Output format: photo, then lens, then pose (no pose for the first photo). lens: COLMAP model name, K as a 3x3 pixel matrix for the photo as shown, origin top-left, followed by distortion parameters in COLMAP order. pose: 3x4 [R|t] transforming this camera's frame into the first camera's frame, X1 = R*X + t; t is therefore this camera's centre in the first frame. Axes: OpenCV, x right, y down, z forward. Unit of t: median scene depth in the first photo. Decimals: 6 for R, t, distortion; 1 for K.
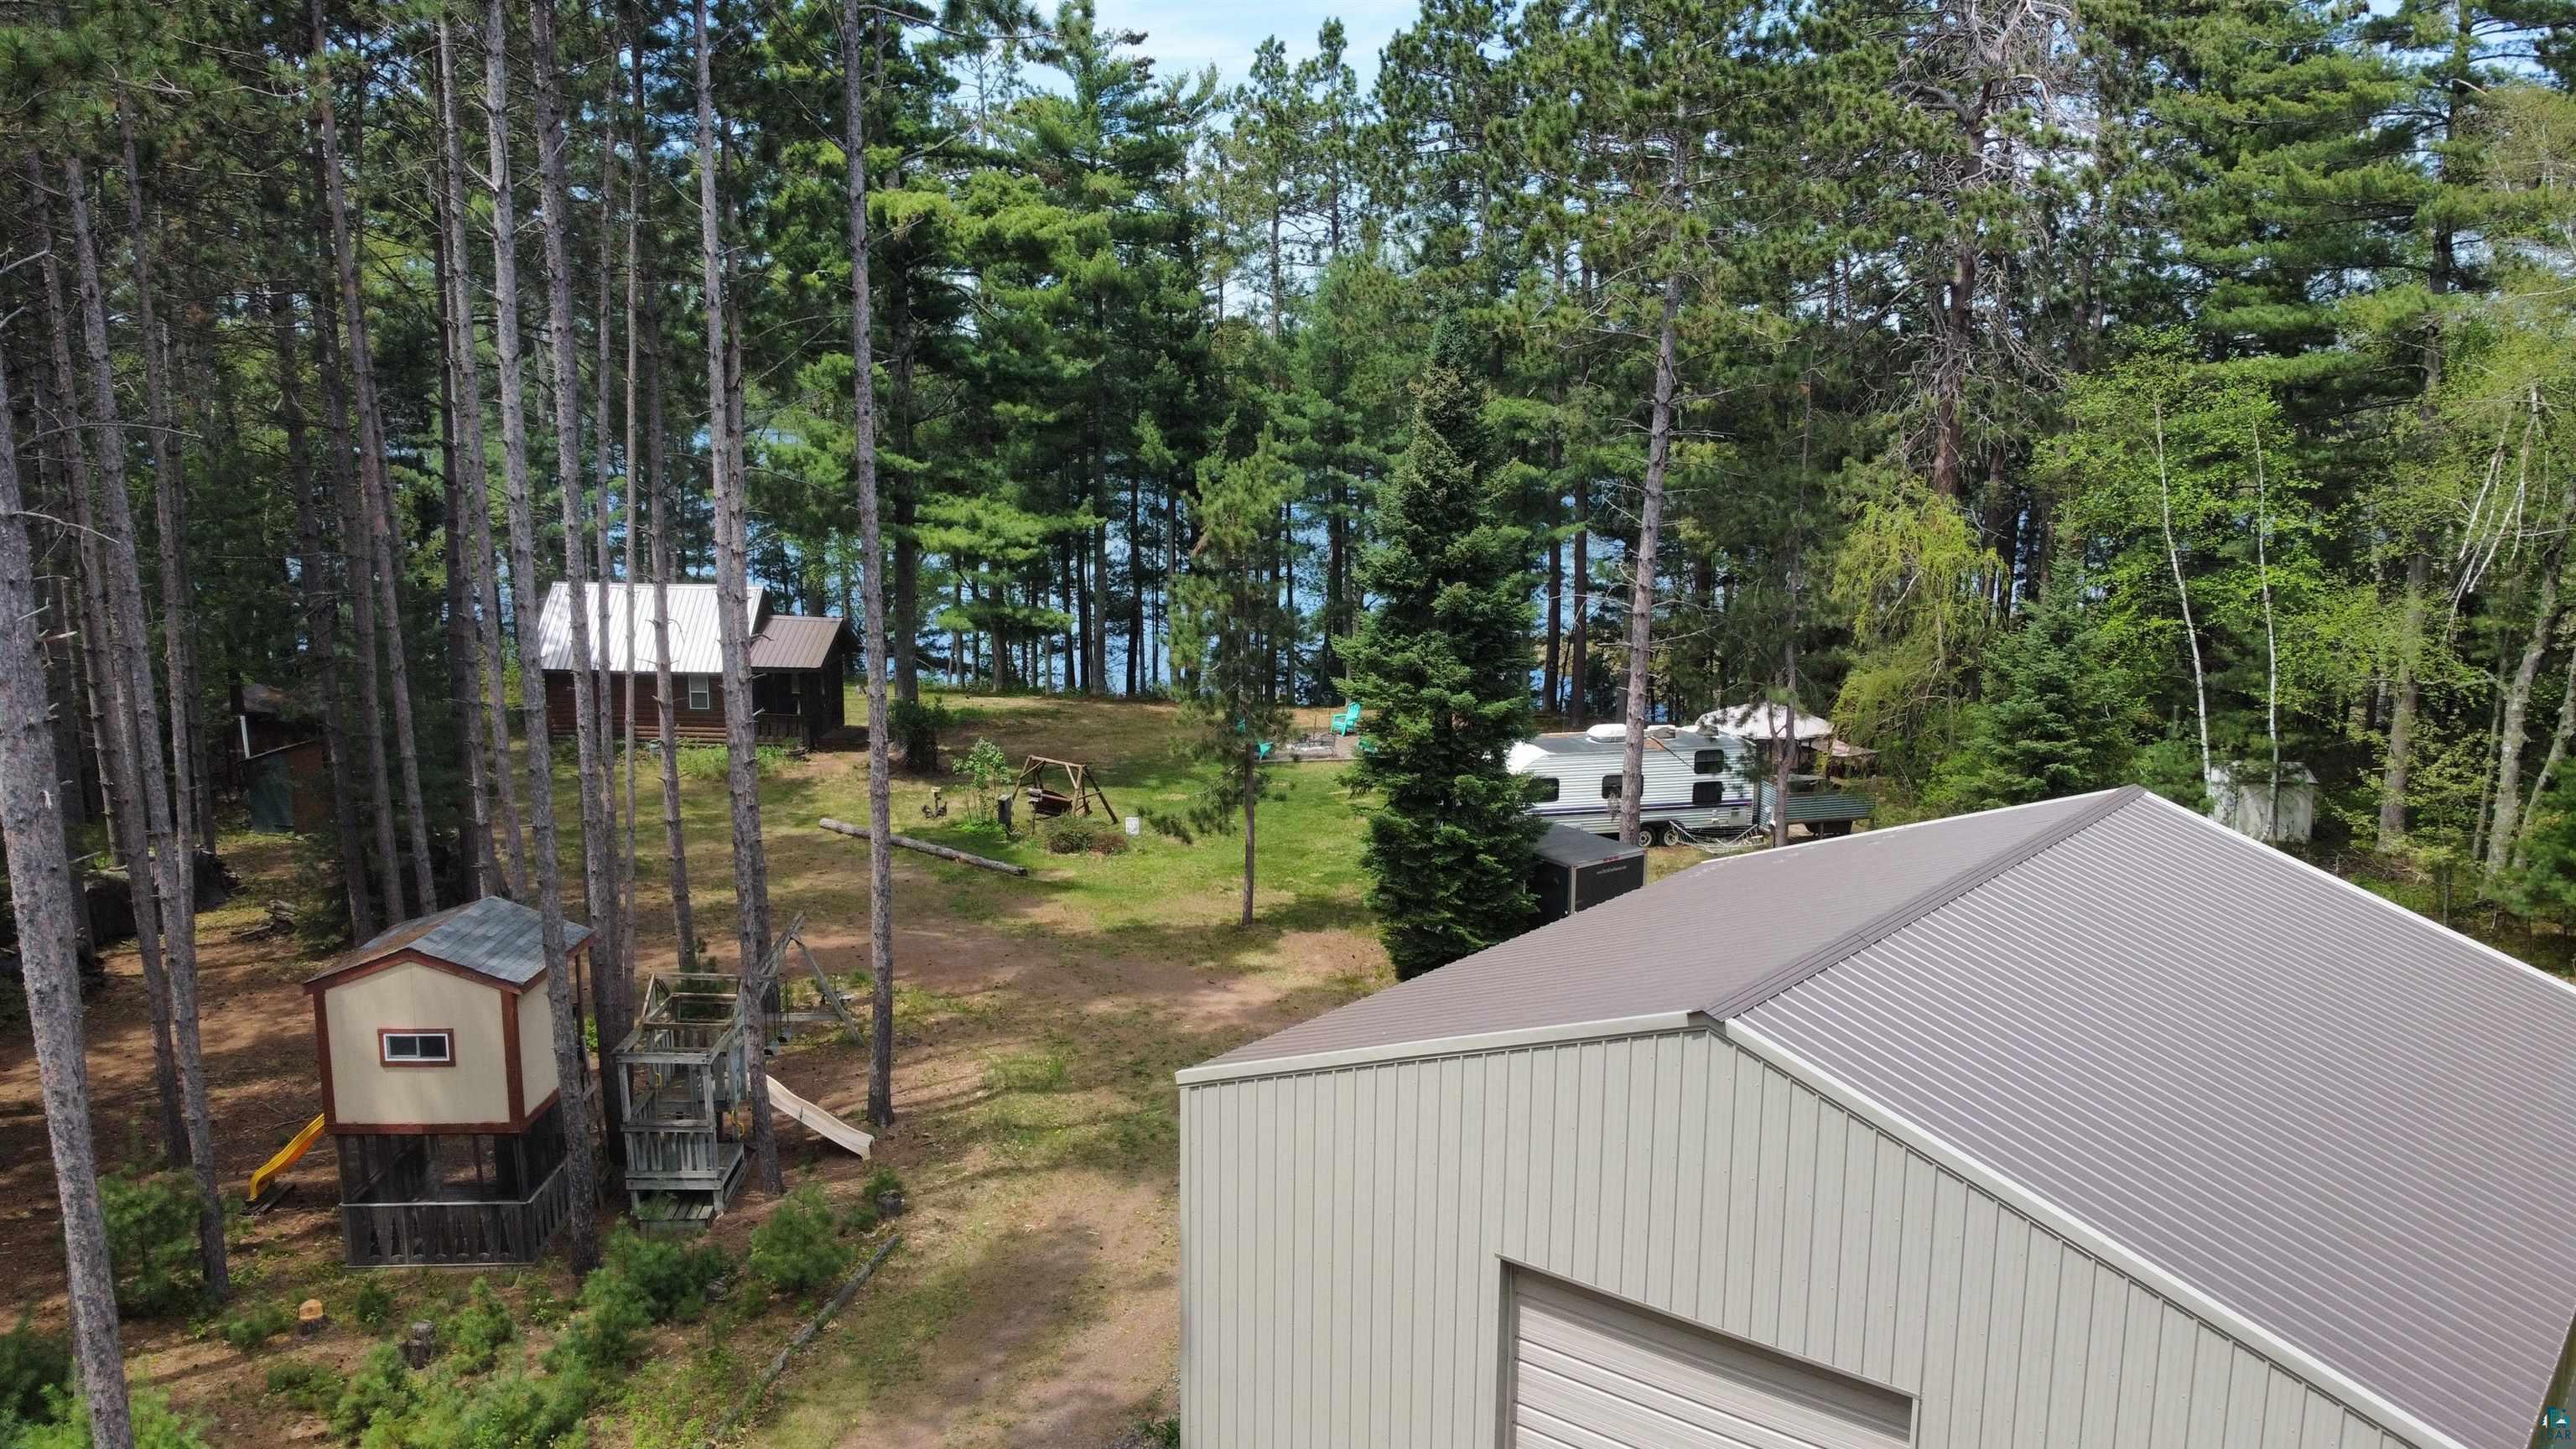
lens RADIAL K [[1947.9, 0, 1273.6], [0, 1947.9, 726.7], [0, 0, 1]] dist [-0.010582, -0.000100]
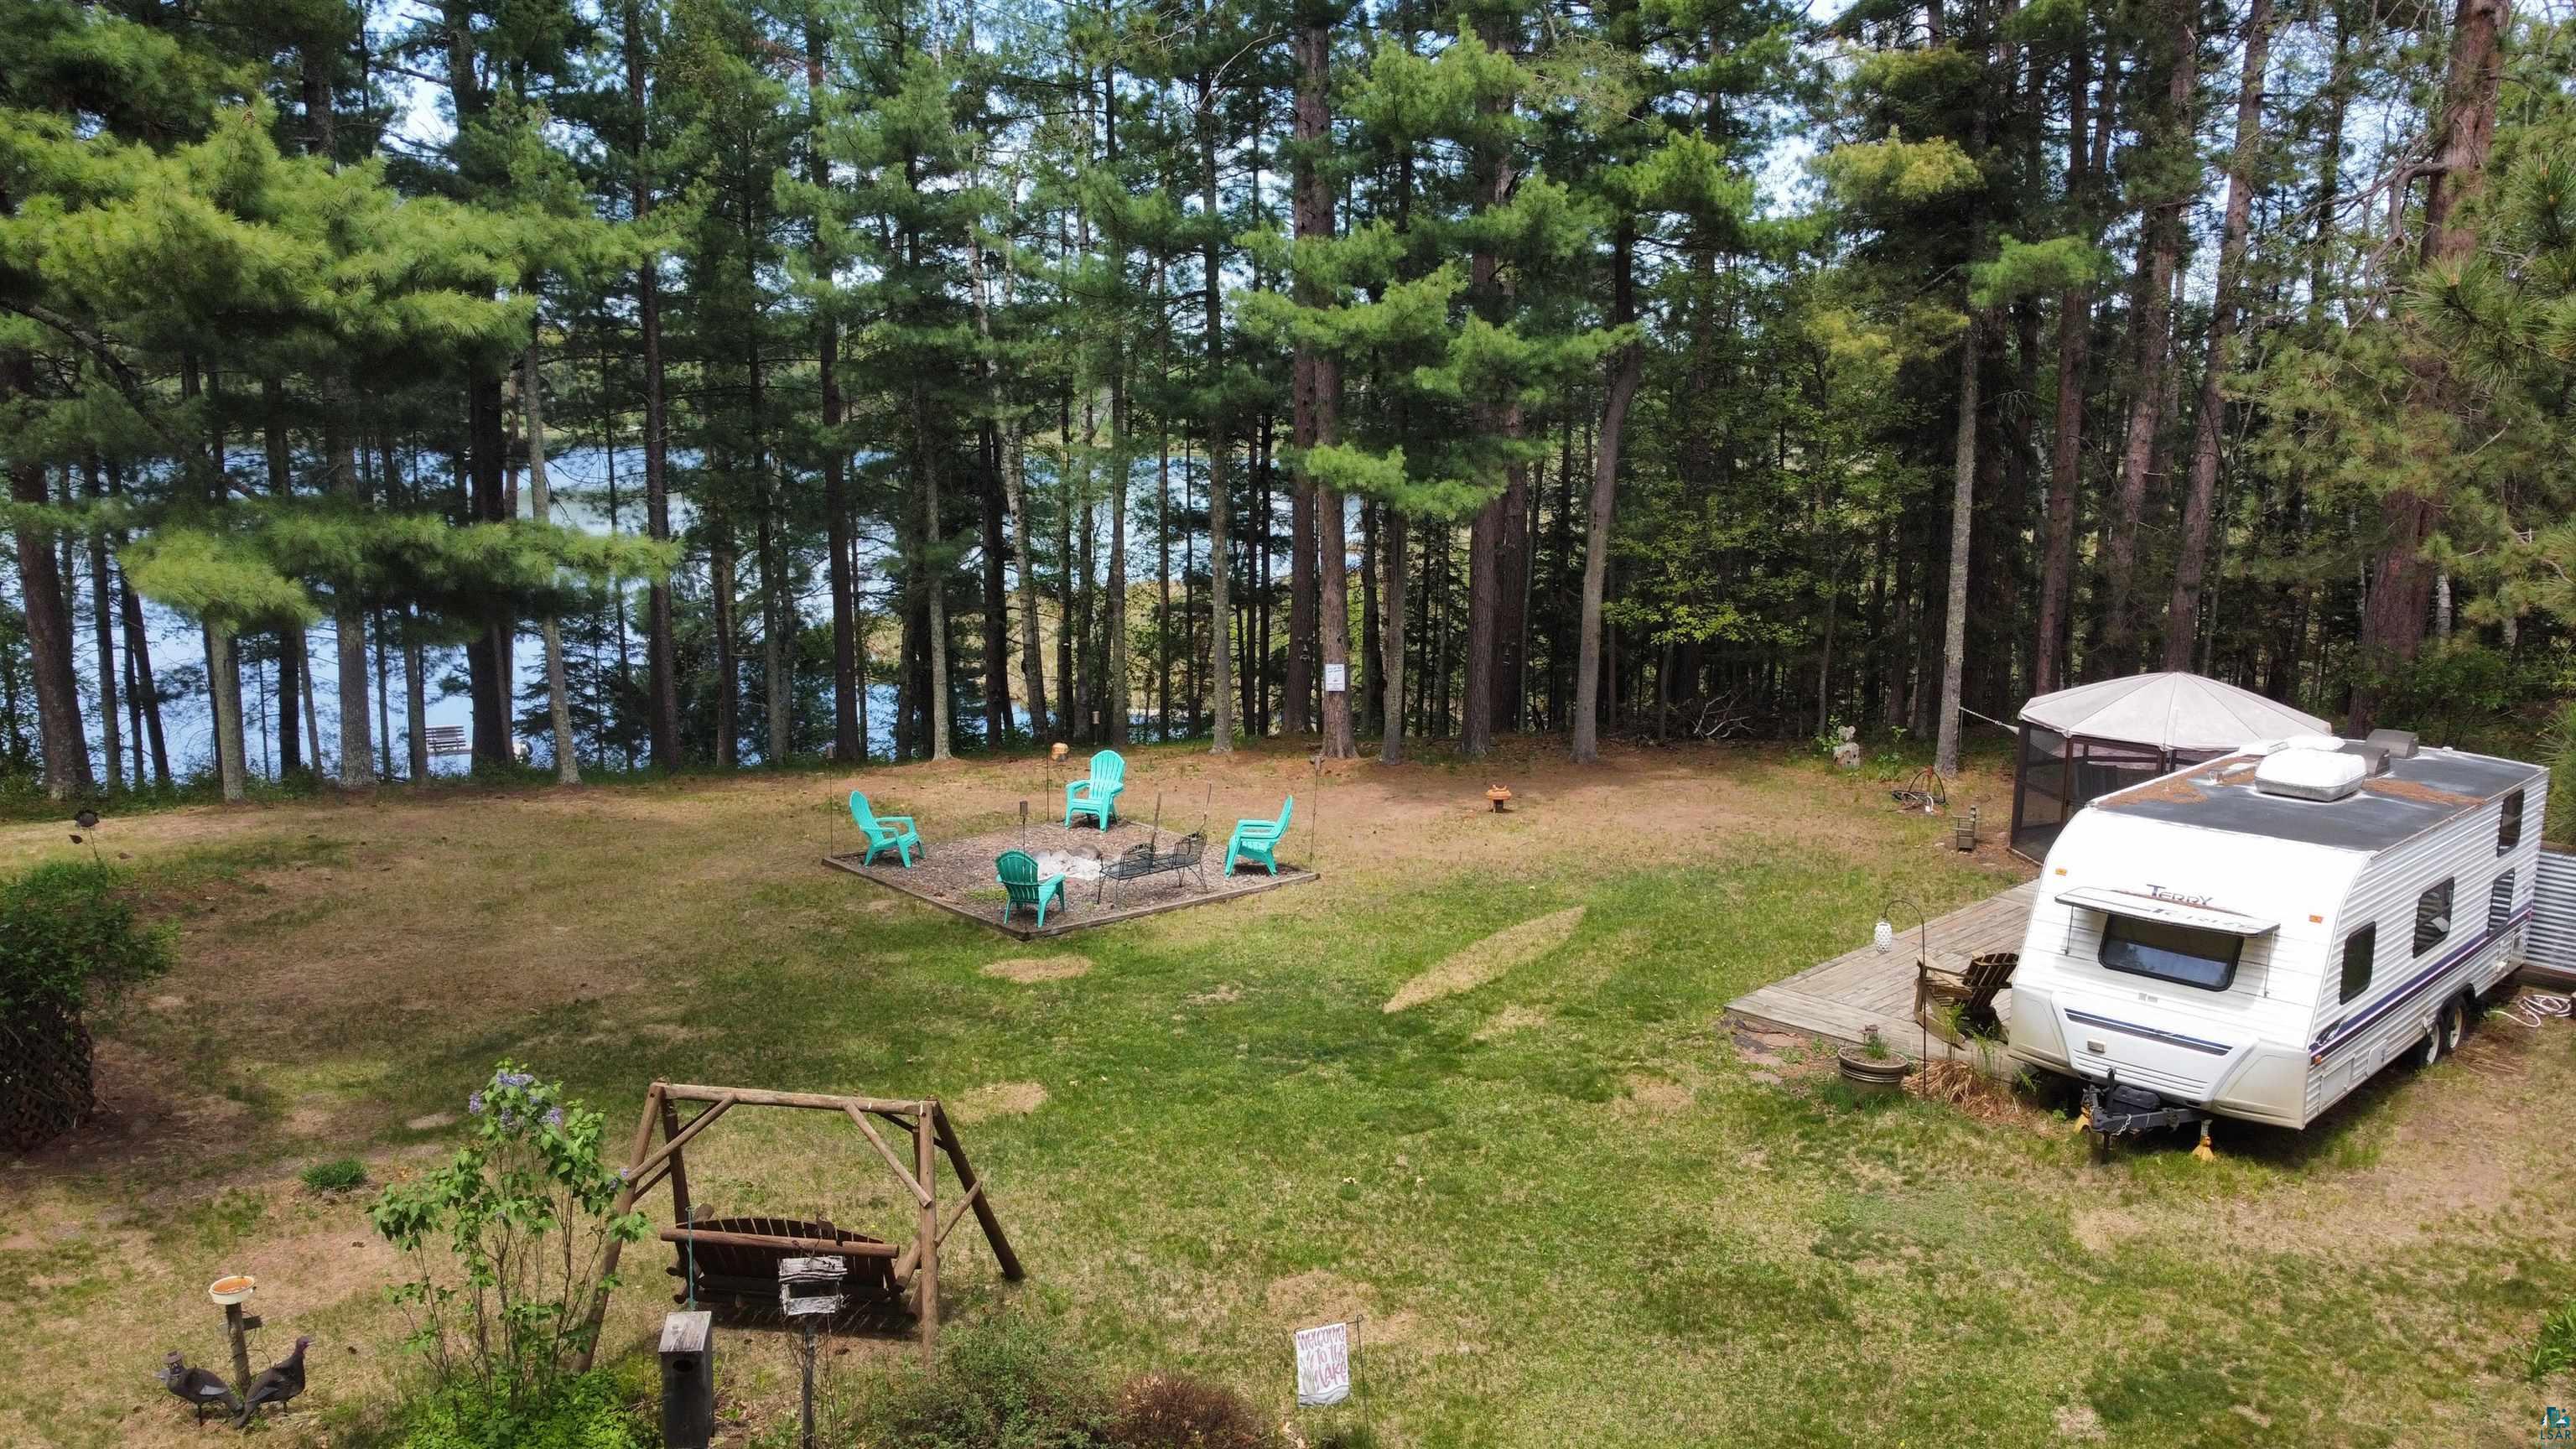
lens RADIAL K [[1945.9, 0, 1275.7], [0, 1945.9, 730.2], [0, 0, 1]] dist [-0.001111, -0.000818]
pose [[0.869933, -0.092199, 0.484474, -0.147411], [0.091647, 0.995481, 0.024884, -0.025082], [-0.484579, 0.022753, 0.874452, 0.628422]]
